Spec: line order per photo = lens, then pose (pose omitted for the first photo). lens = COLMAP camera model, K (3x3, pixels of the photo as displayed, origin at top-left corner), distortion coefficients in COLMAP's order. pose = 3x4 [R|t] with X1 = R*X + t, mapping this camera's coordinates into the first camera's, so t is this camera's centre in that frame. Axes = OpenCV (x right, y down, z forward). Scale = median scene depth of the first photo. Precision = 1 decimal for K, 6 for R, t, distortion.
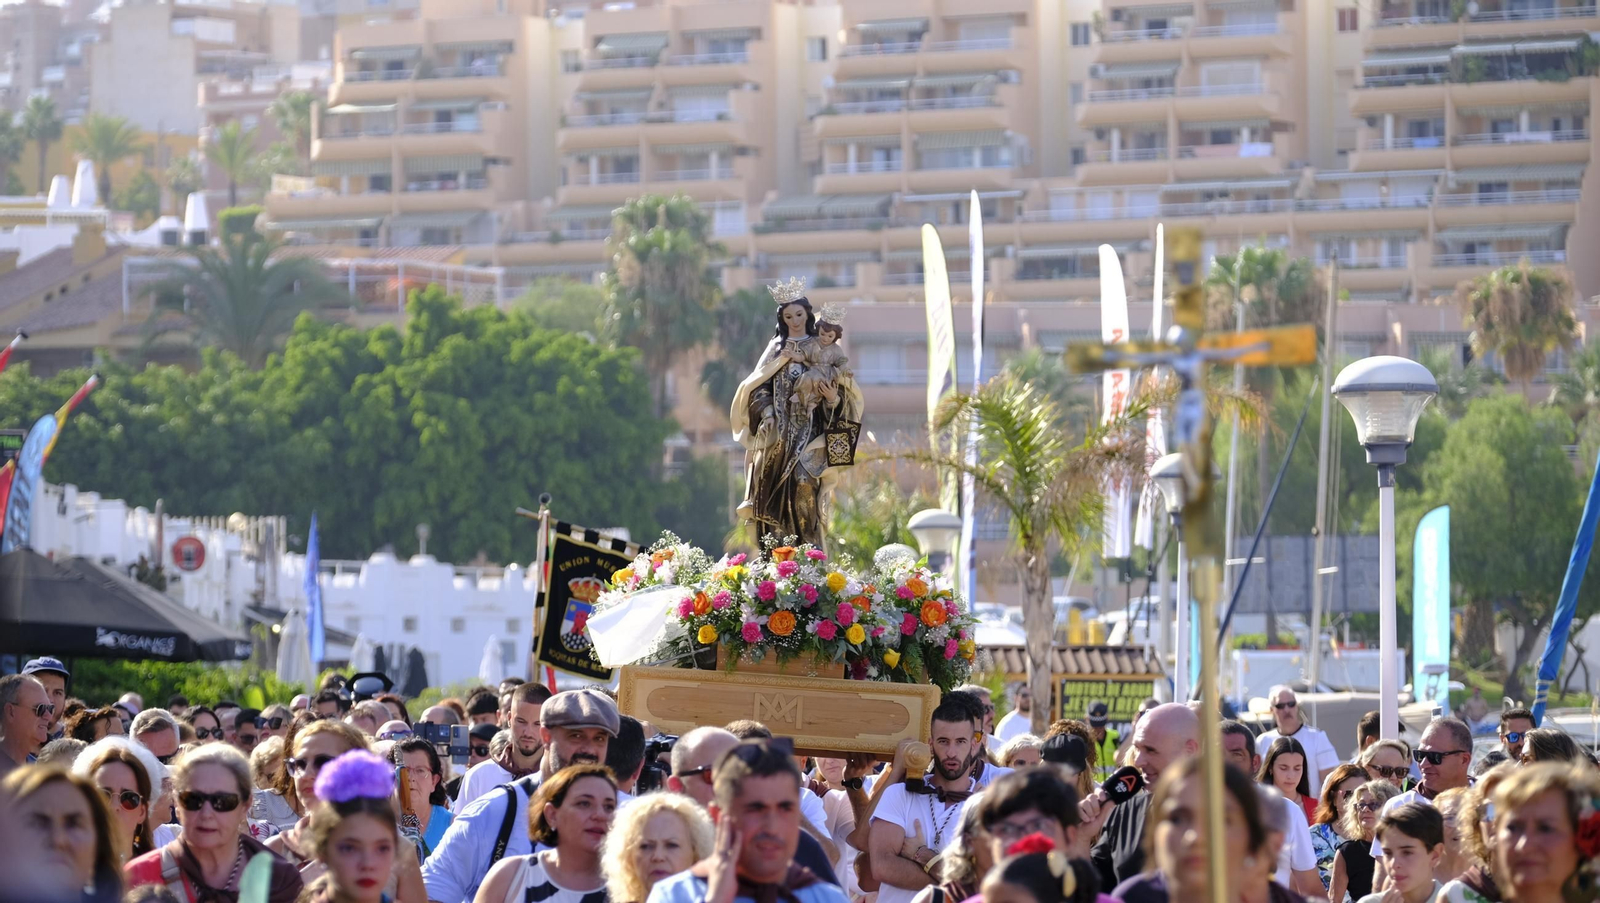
lens RADIAL K [[7124.6, 0, 800.0], [0, 7124.6, 452.2], [0, 0, 1]] dist [-0.025588, 0.000000]
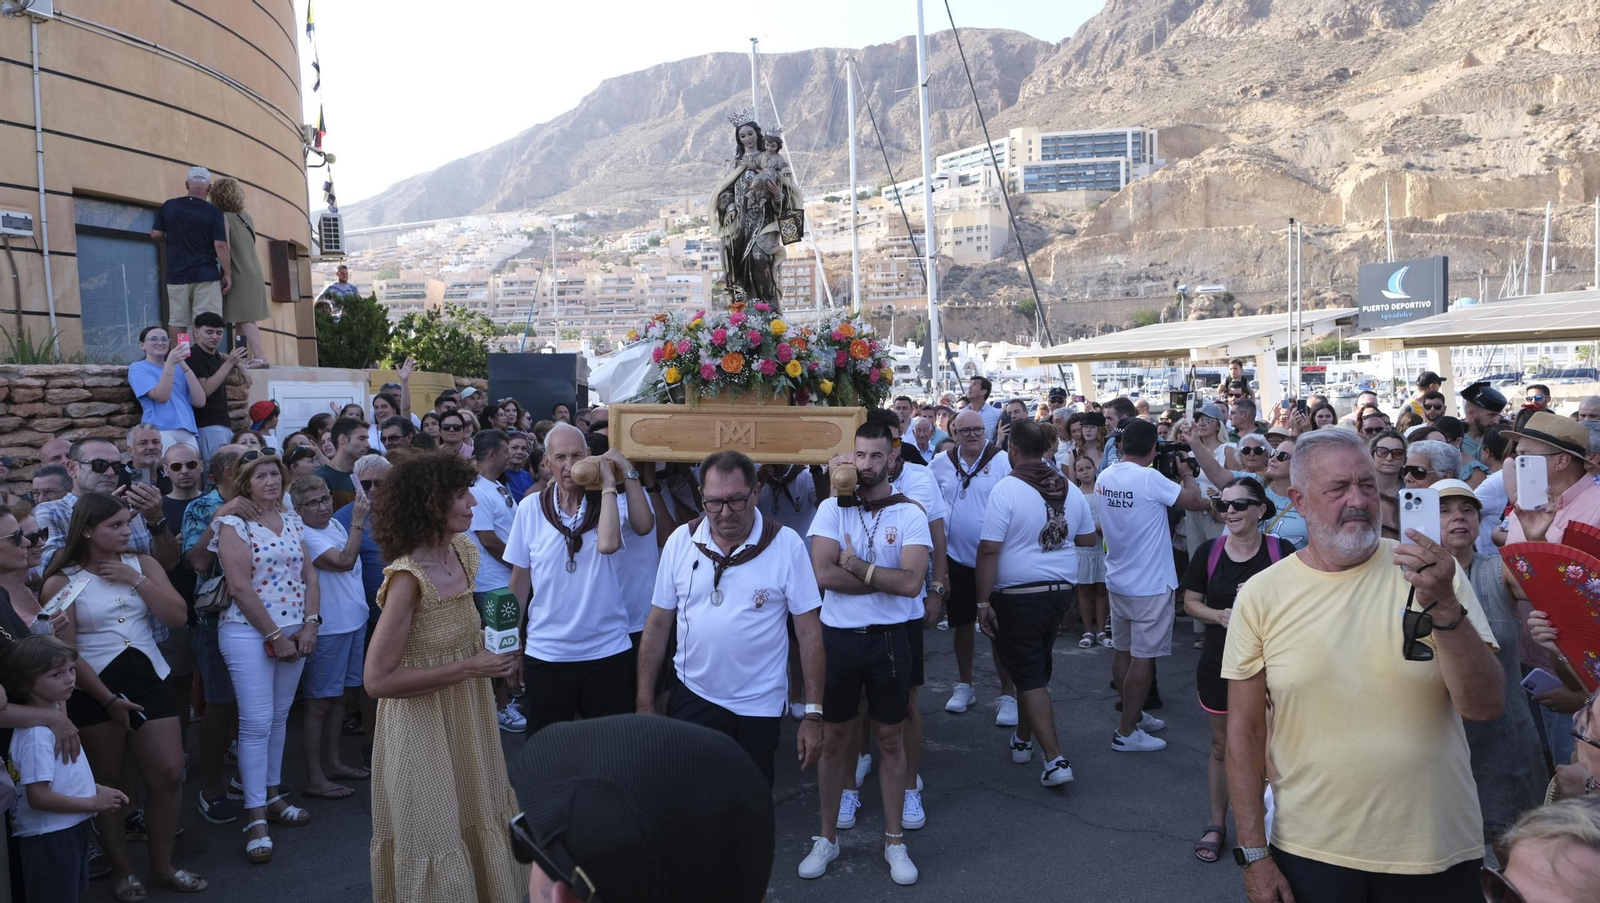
lens RADIAL K [[1082.7, 0, 806.9], [0, 1082.7, 458.1], [0, 0, 1]] dist [-0.031240, 0.015057]
pose [[0.996158, -0.050690, -0.071419, 0.022494], [0.057854, 0.993091, 0.102095, 0.021843], [0.065750, -0.105834, 0.992208, 0.809409]]
